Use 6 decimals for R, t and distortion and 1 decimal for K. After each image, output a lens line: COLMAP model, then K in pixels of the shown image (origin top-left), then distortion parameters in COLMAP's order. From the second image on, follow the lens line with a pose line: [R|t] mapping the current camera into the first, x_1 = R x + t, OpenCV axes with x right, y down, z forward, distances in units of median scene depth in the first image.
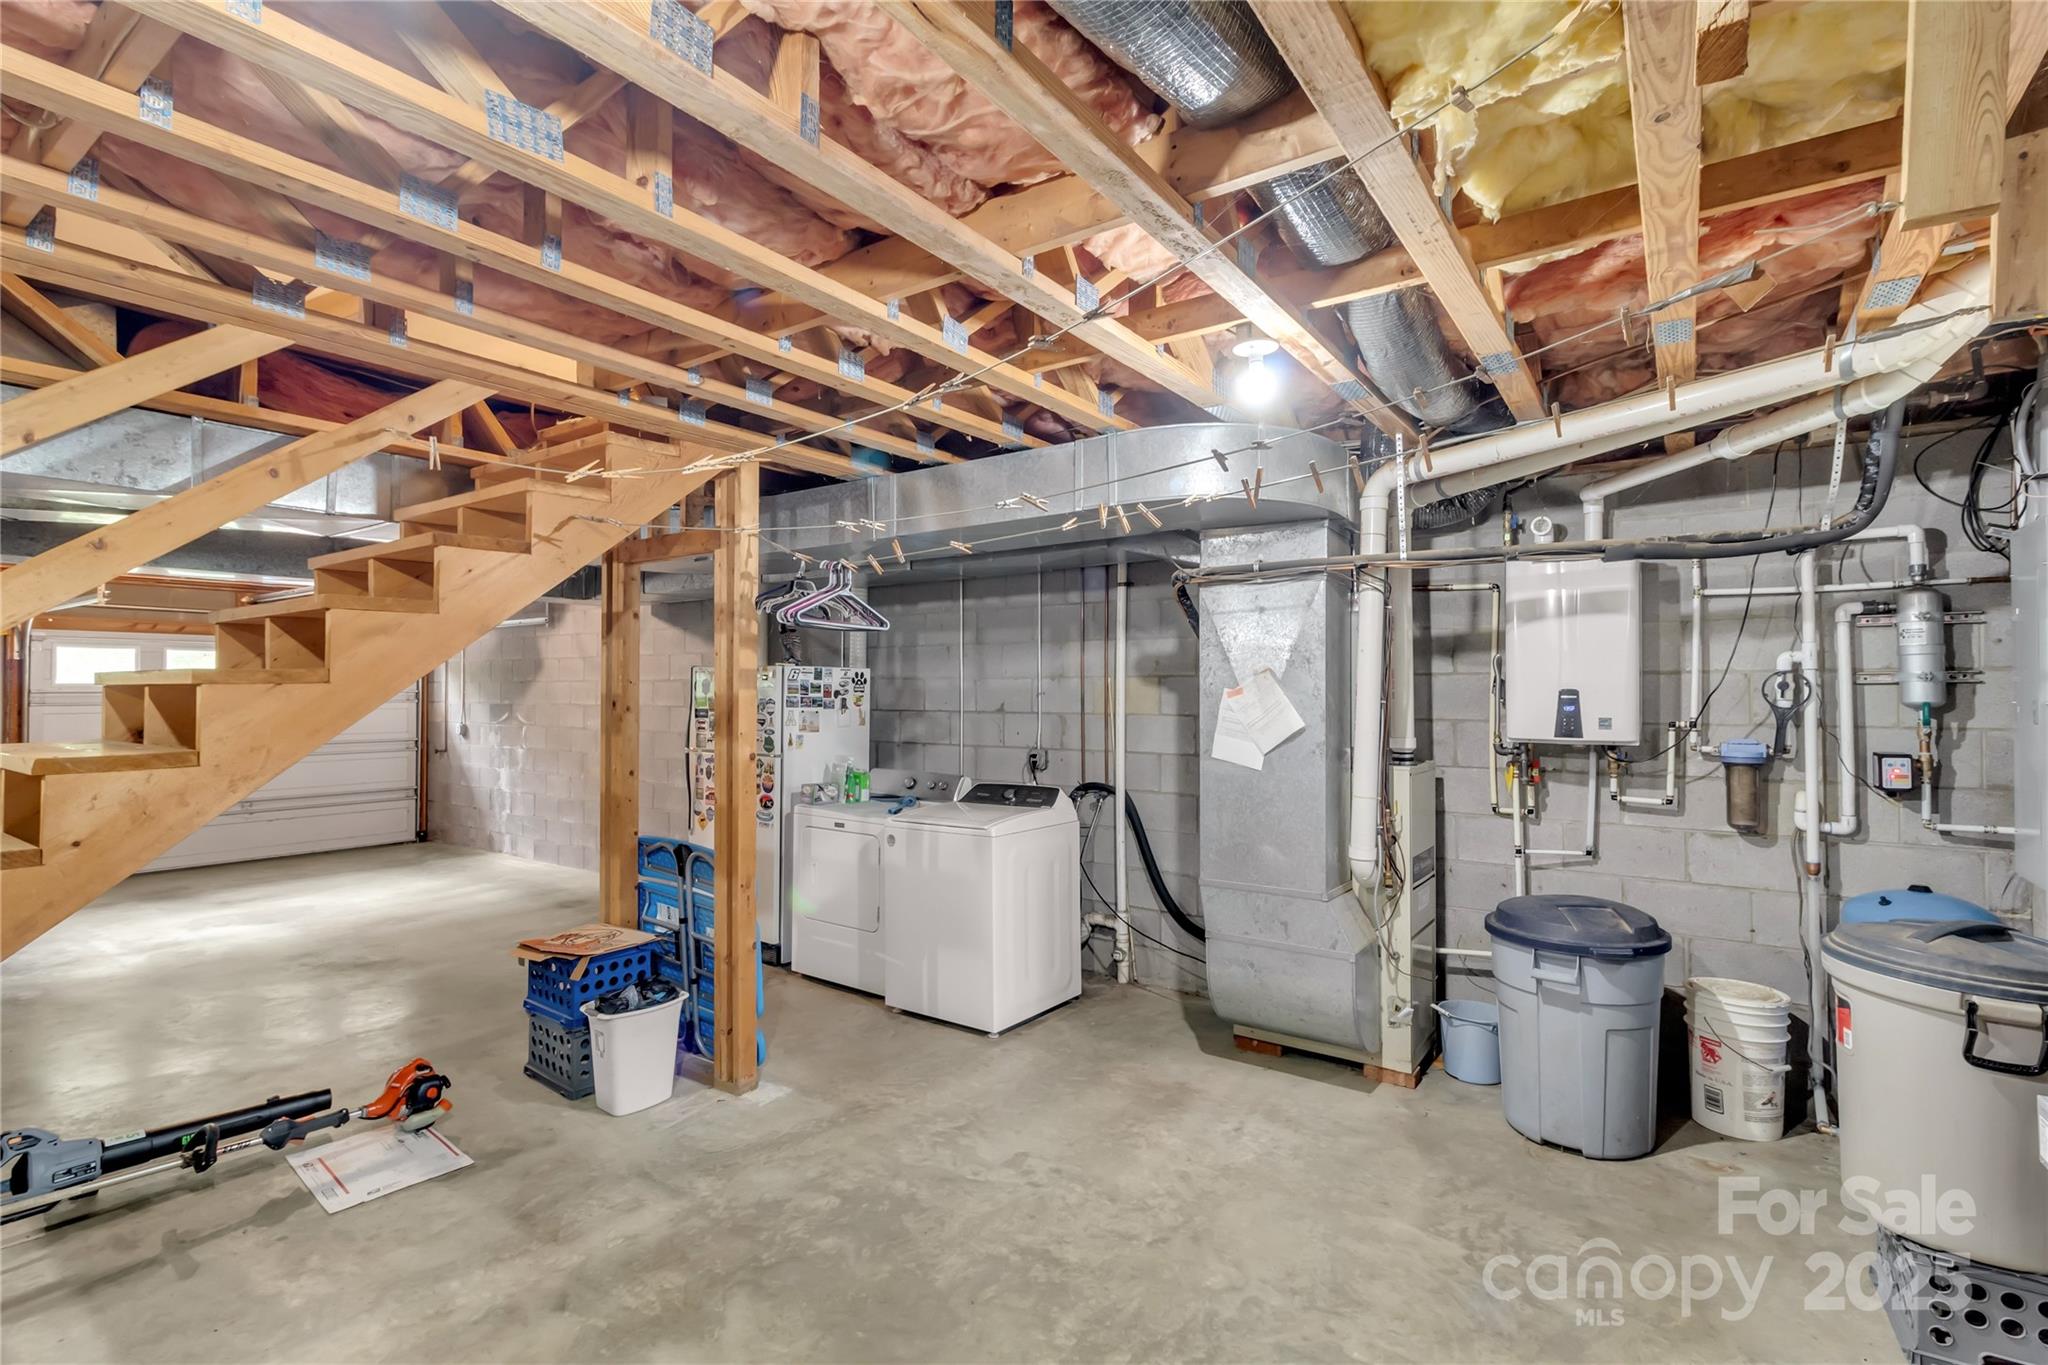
lens RADIAL K [[949.1, 0, 1020.7], [0, 949.1, 680.4], [0, 0, 1]] dist [-0.001122, -0.000133]
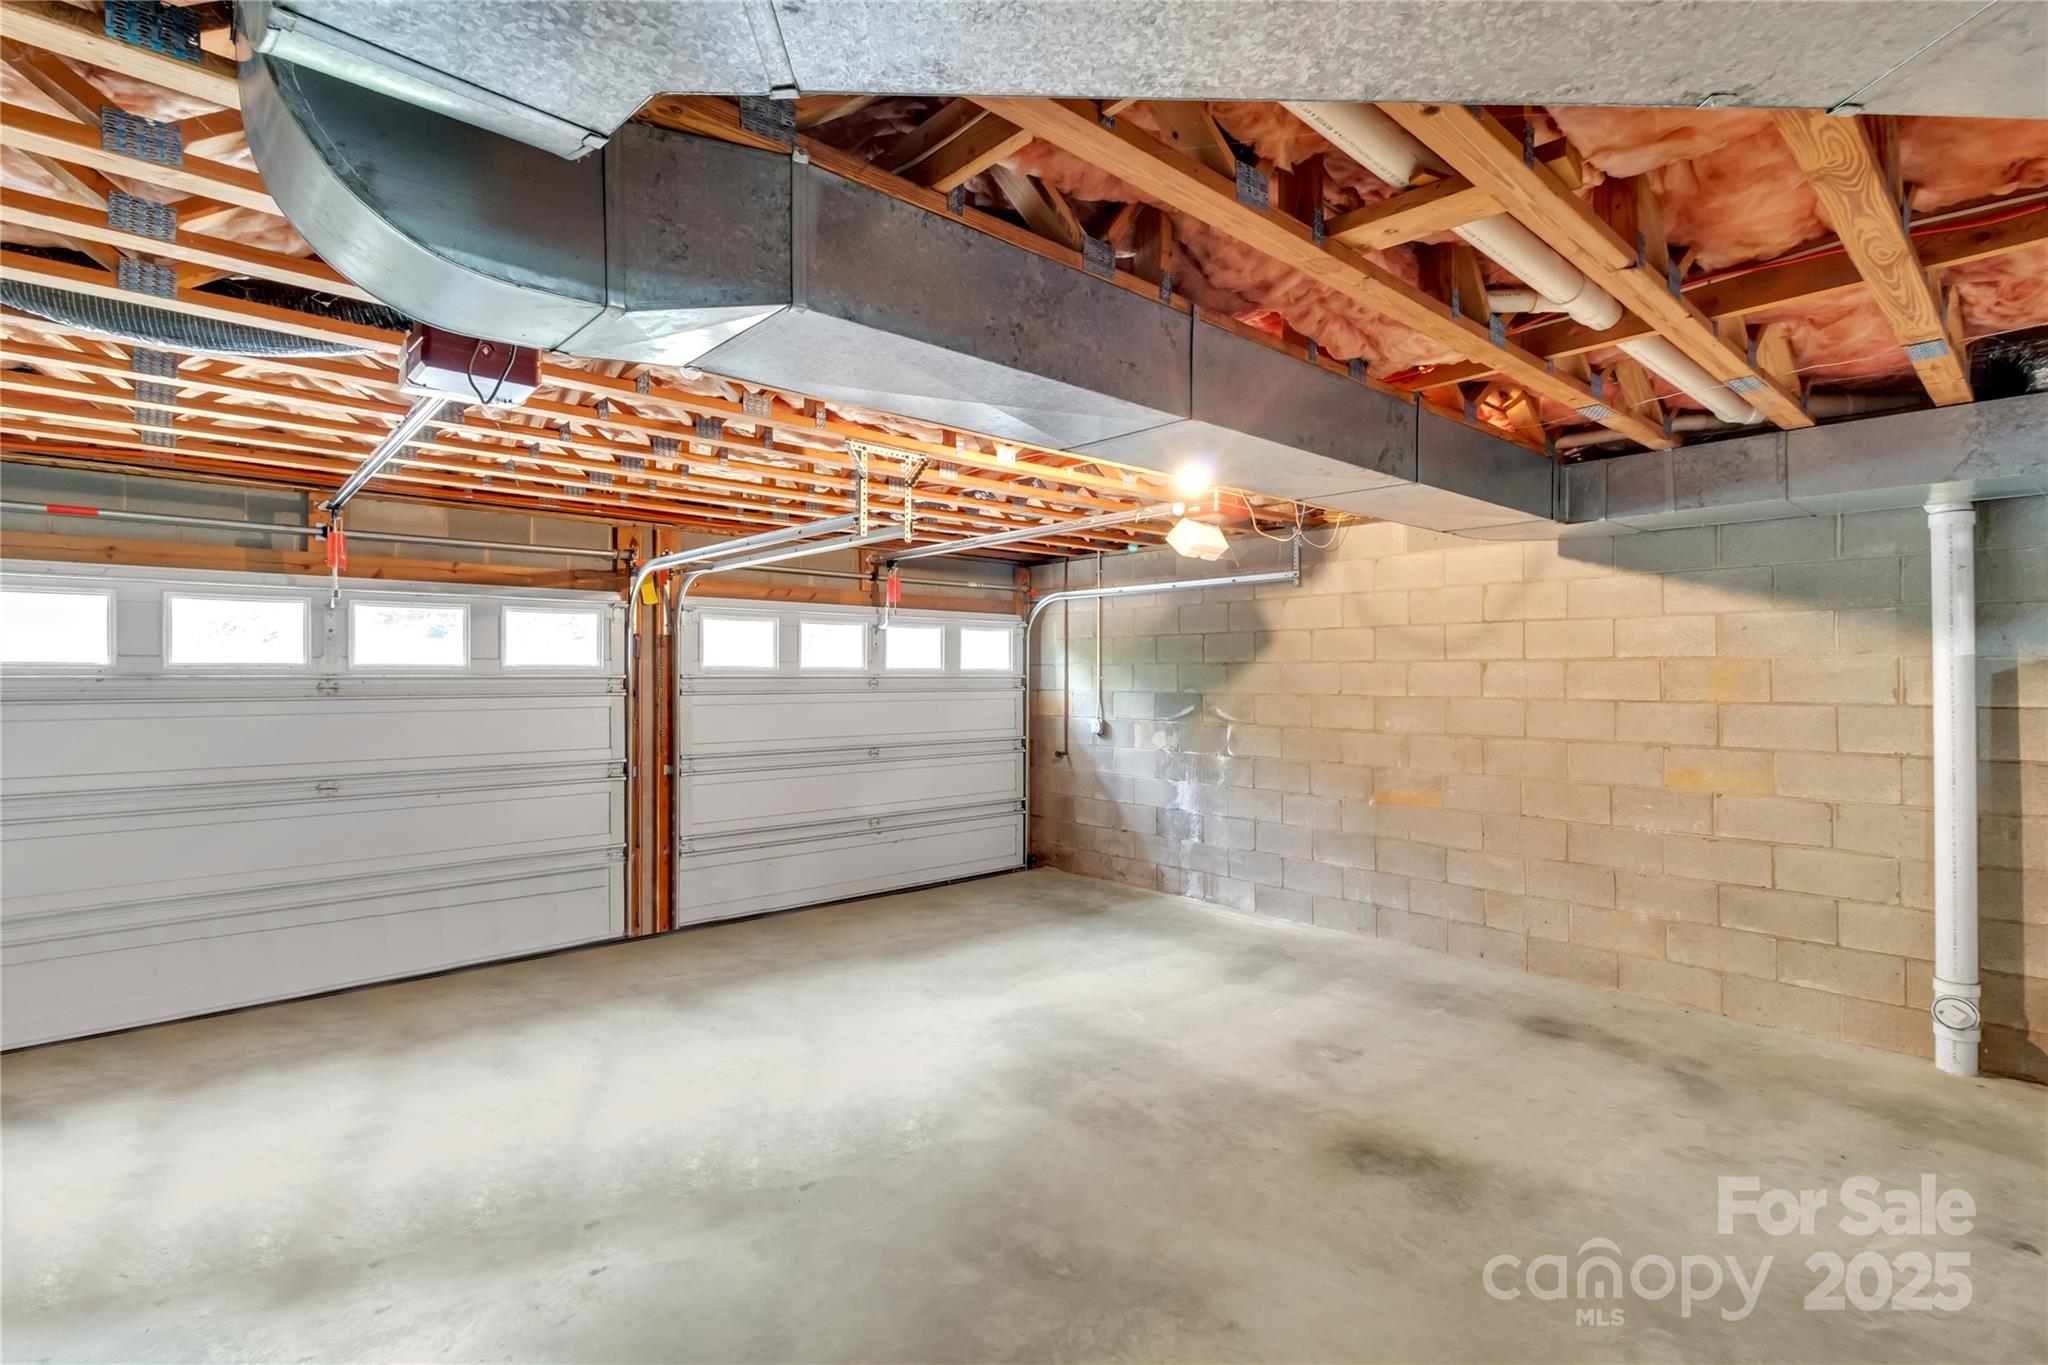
lens RADIAL K [[949.1, 0, 1025.6], [0, 949.1, 680.9], [0, 0, 1]] dist [-0.001122, -0.000133]
pose [[0.975423, -0.001013, -0.220337, -0.499870], [0.003195, 0.999949, 0.009551, 0.007566], [0.220316, -0.010020, 0.975377, 0.254538]]
